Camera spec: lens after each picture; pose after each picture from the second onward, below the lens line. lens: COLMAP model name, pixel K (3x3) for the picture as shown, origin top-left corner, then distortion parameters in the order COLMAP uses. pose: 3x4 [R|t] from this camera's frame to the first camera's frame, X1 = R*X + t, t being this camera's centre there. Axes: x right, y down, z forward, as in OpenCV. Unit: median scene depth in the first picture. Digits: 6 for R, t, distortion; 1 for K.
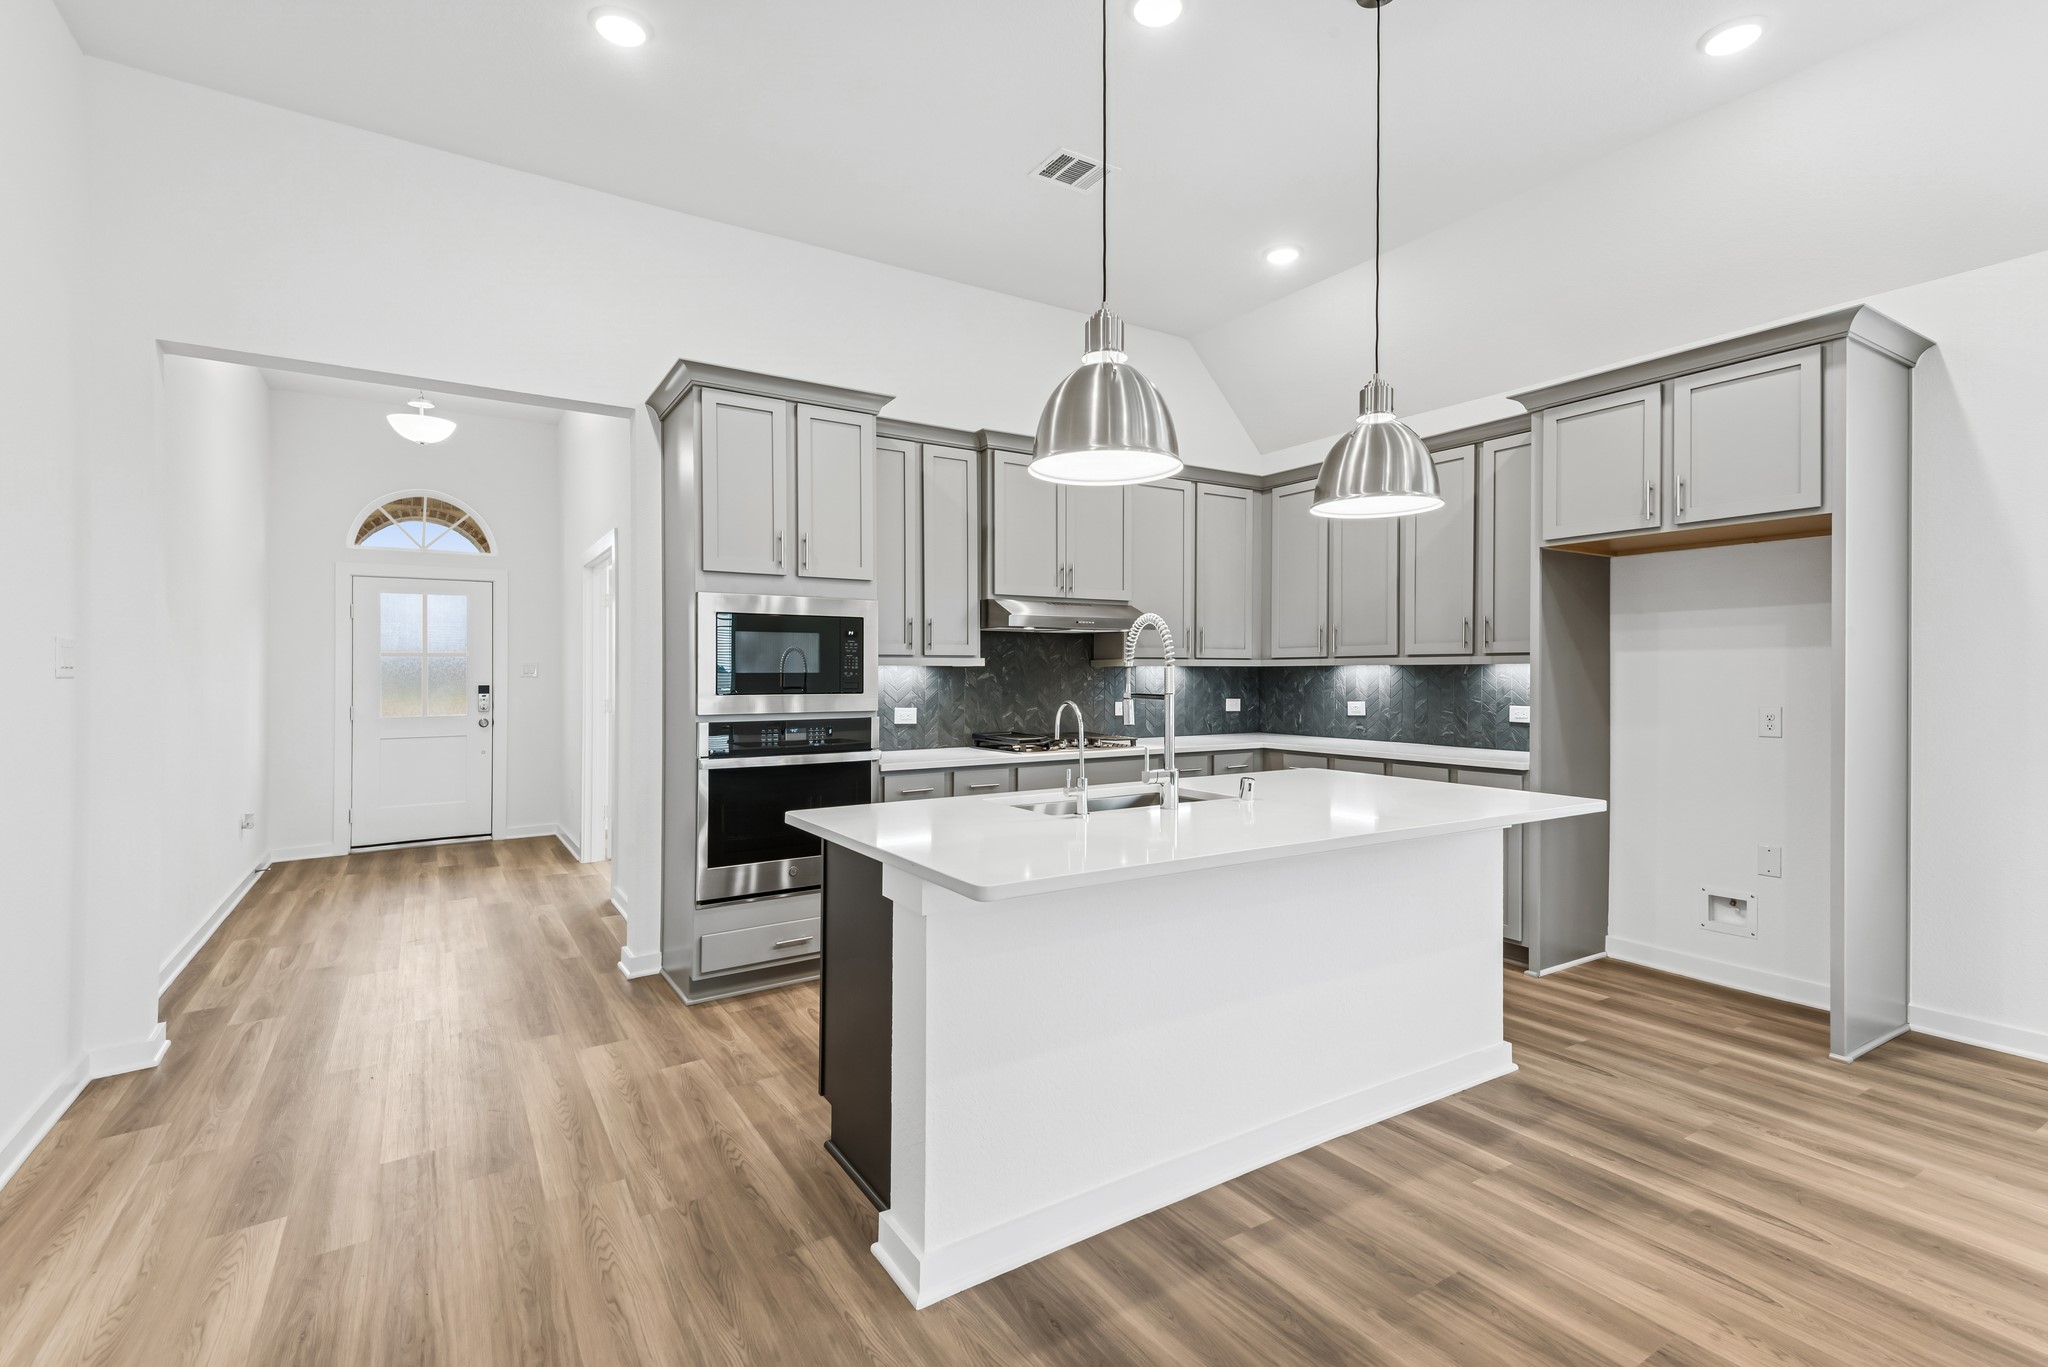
lens RADIAL K [[934.6, 0, 1029.9], [0, 934.6, 679.1], [0, 0, 1]] dist [0.030375, -0.014945]
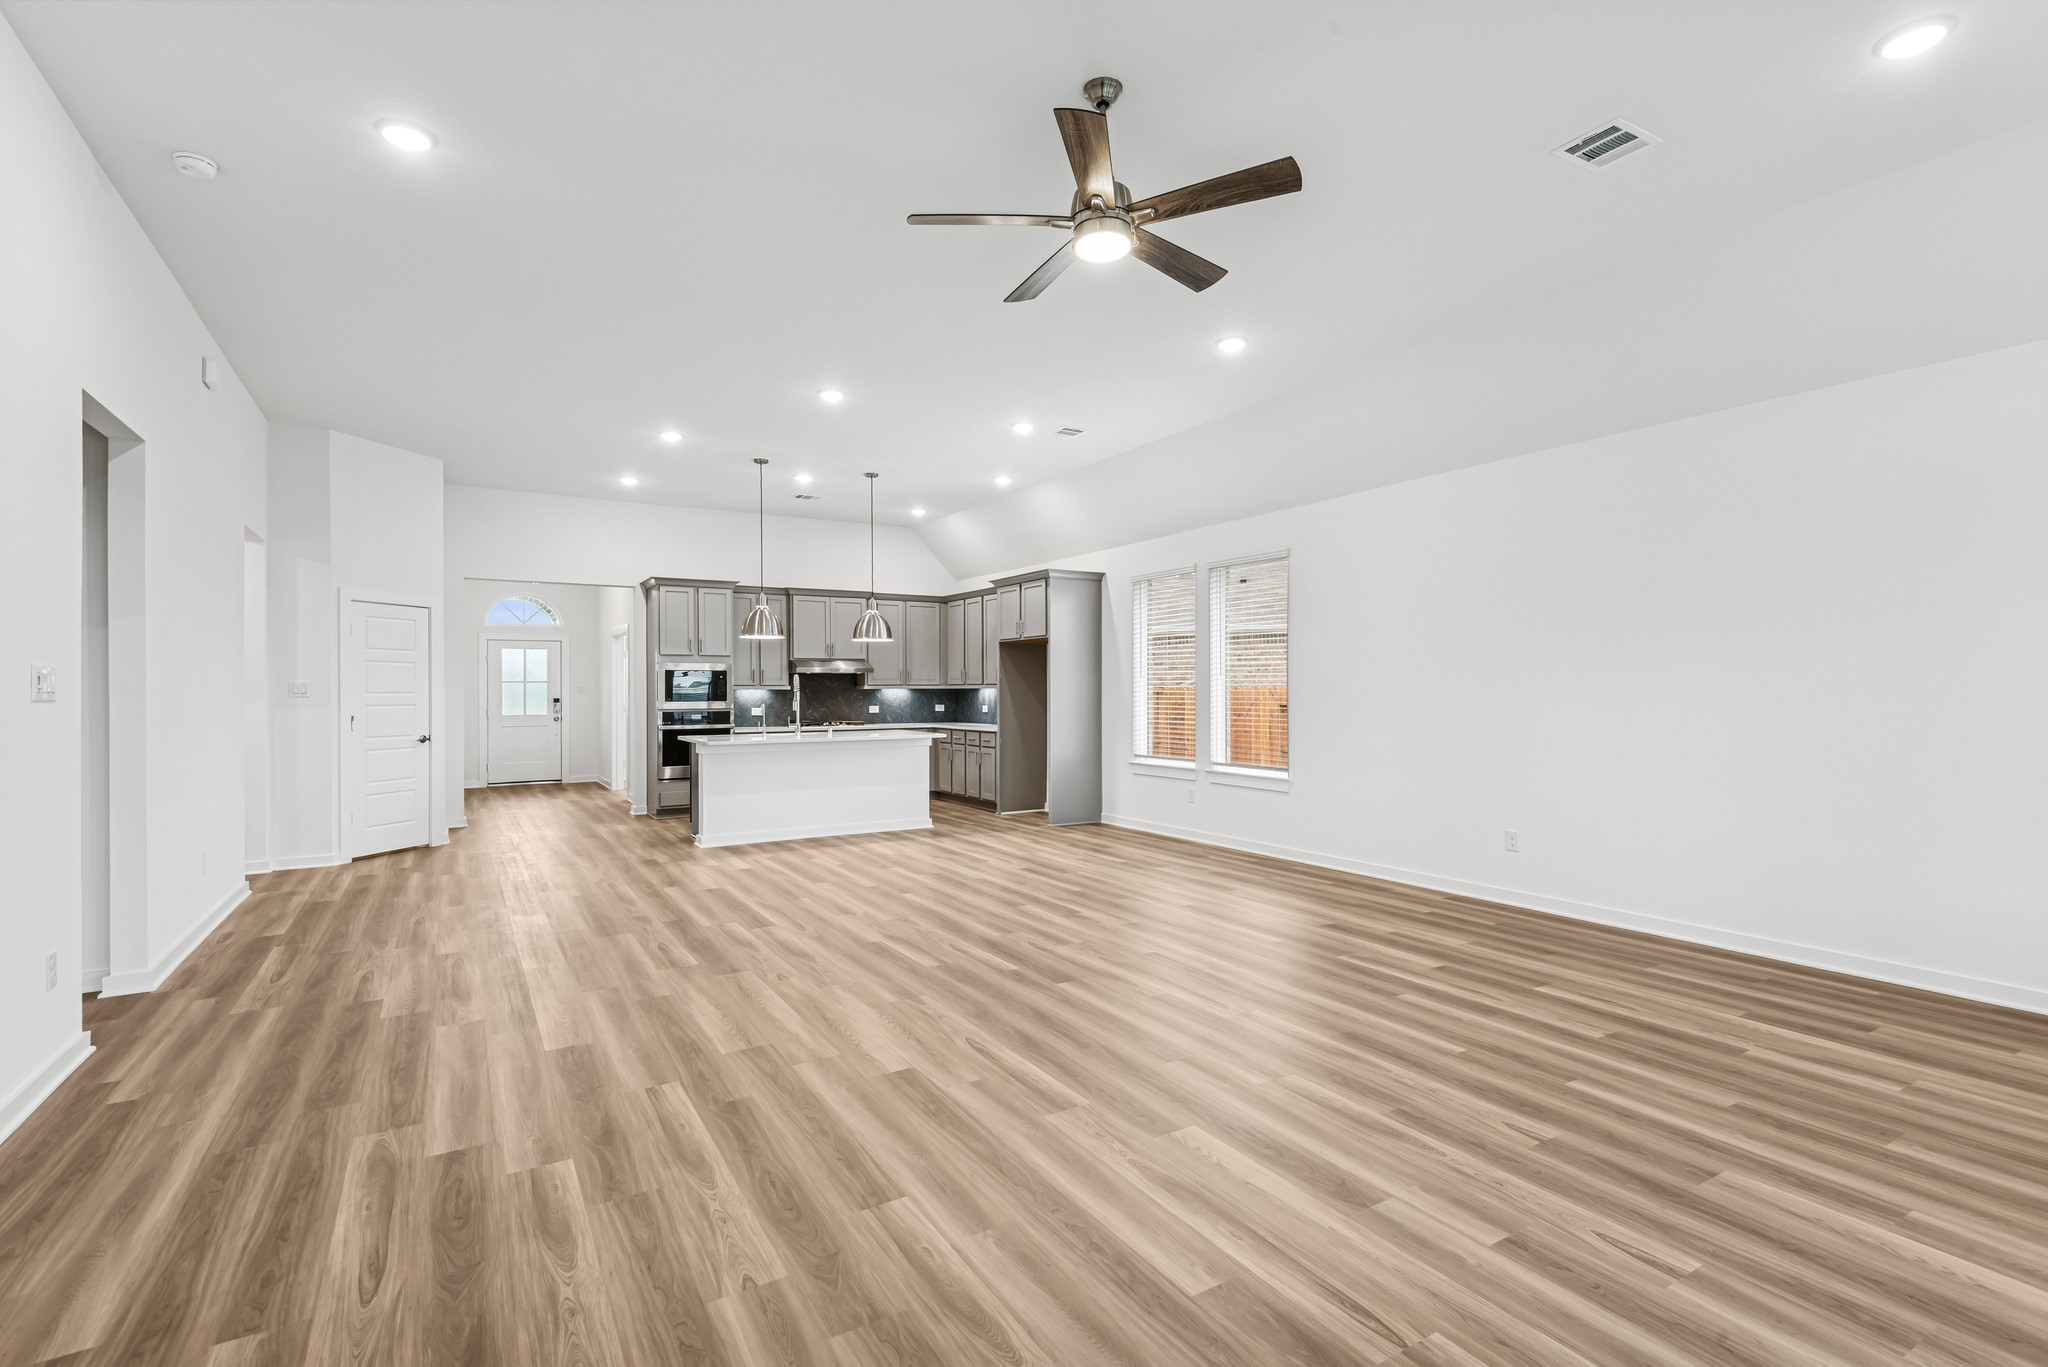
lens RADIAL K [[934.6, 0, 1029.9], [0, 934.6, 679.1], [0, 0, 1]] dist [0.030375, -0.014945]
pose [[0.999806, -0.000912, -0.019662, 0.664532], [0.000586, 0.999862, -0.016619, -0.000963], [0.019675, 0.016604, 0.999669, -1.448925]]
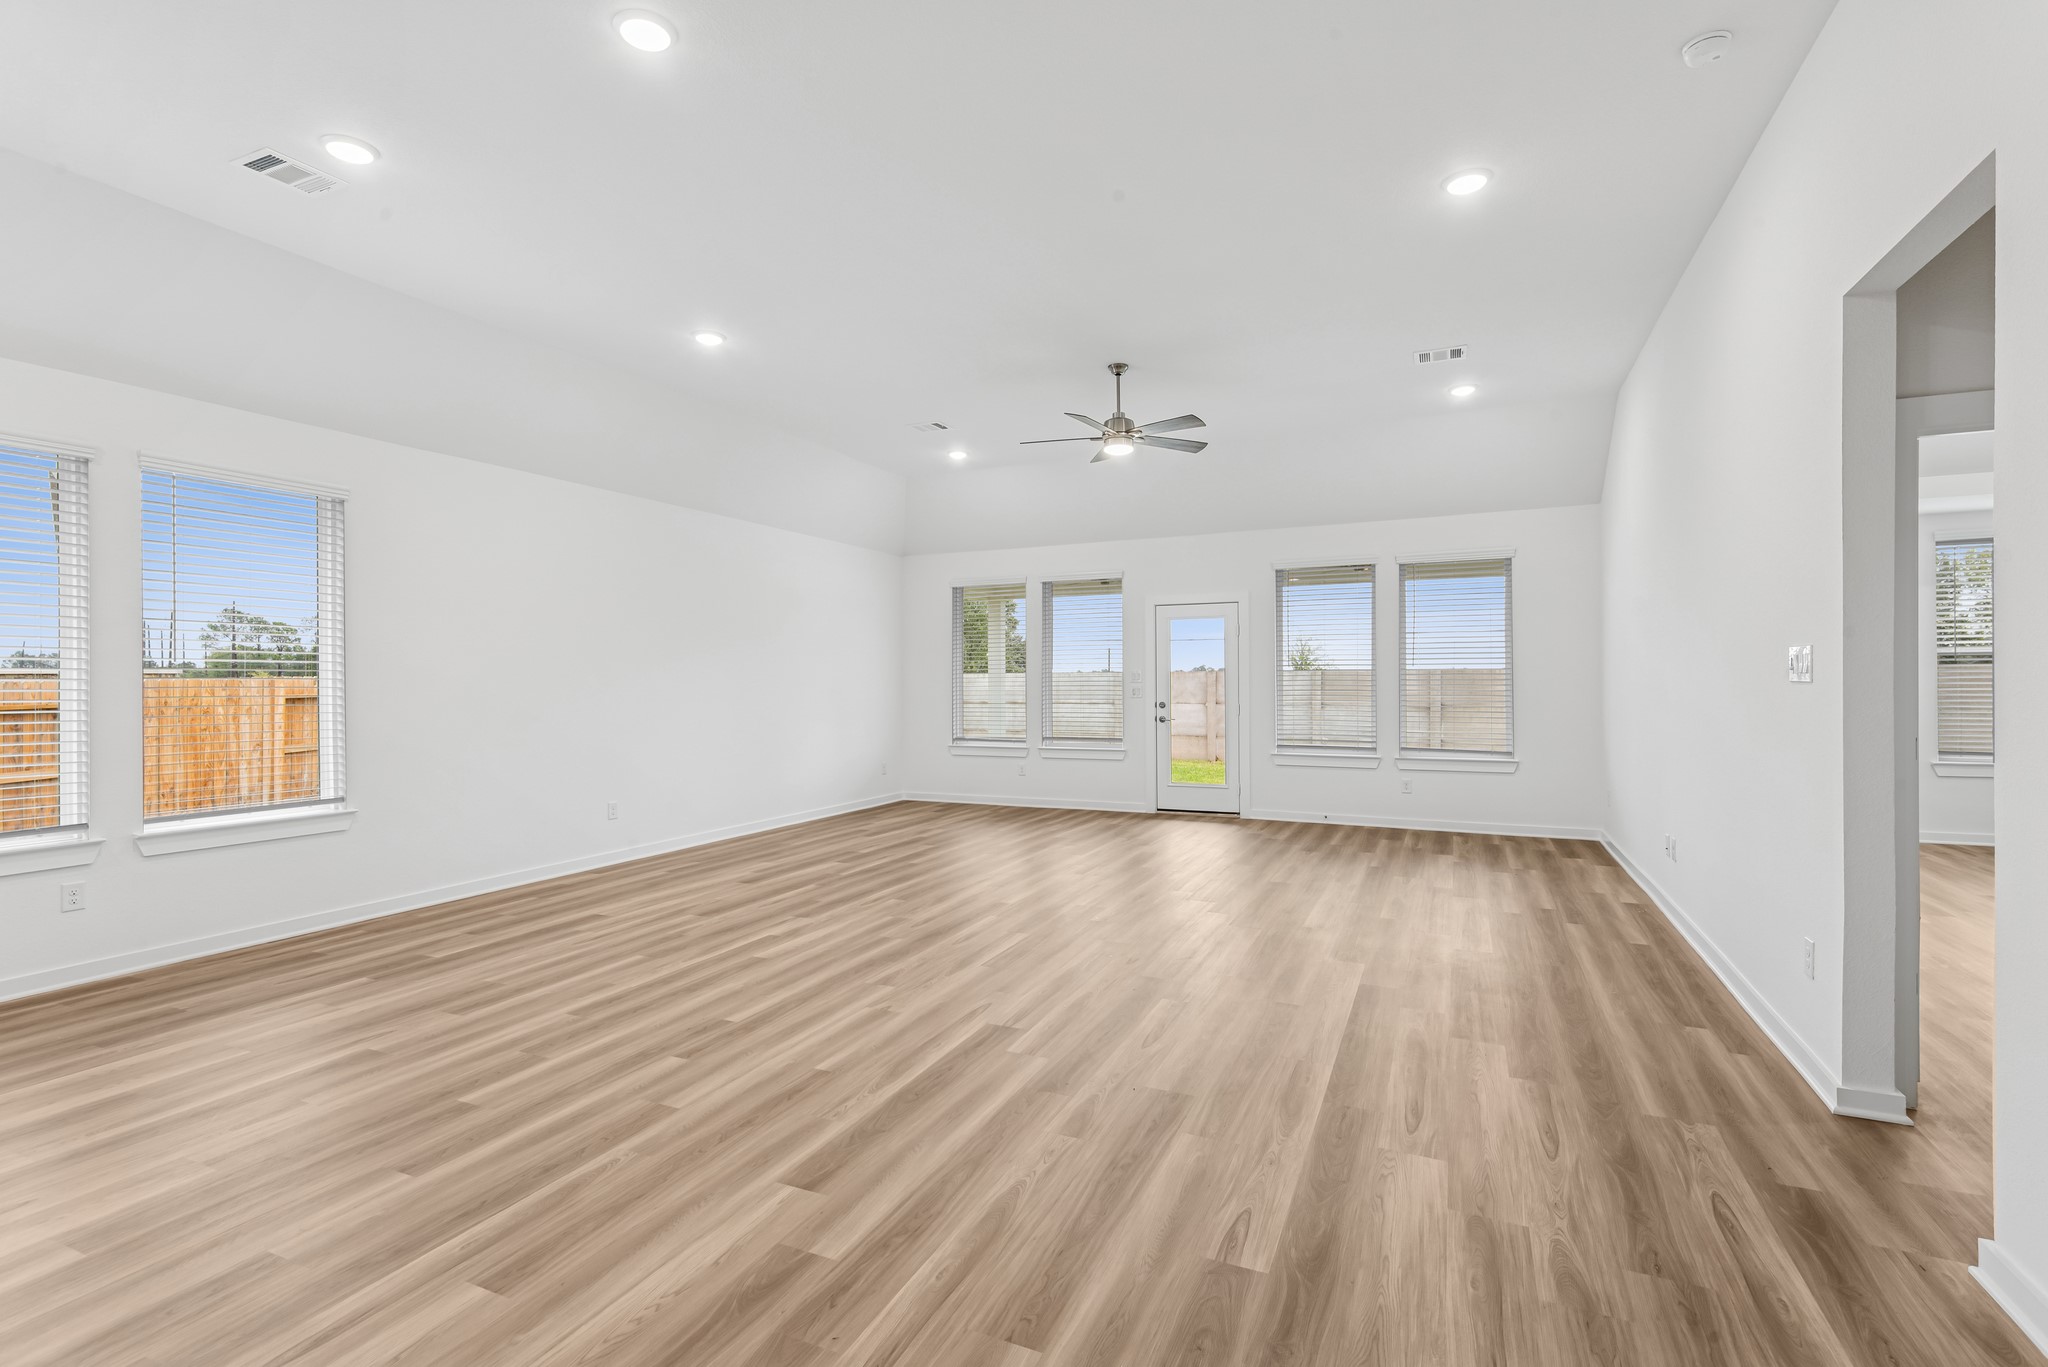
lens RADIAL K [[934.6, 0, 1029.9], [0, 934.6, 679.1], [0, 0, 1]] dist [0.030375, -0.014945]
pose [[-0.542710, 0.006908, 0.839892, -0.447028], [0.011581, 0.999933, -0.000740, -0.006275], [-0.839840, 0.009326, -0.542753, 0.242895]]
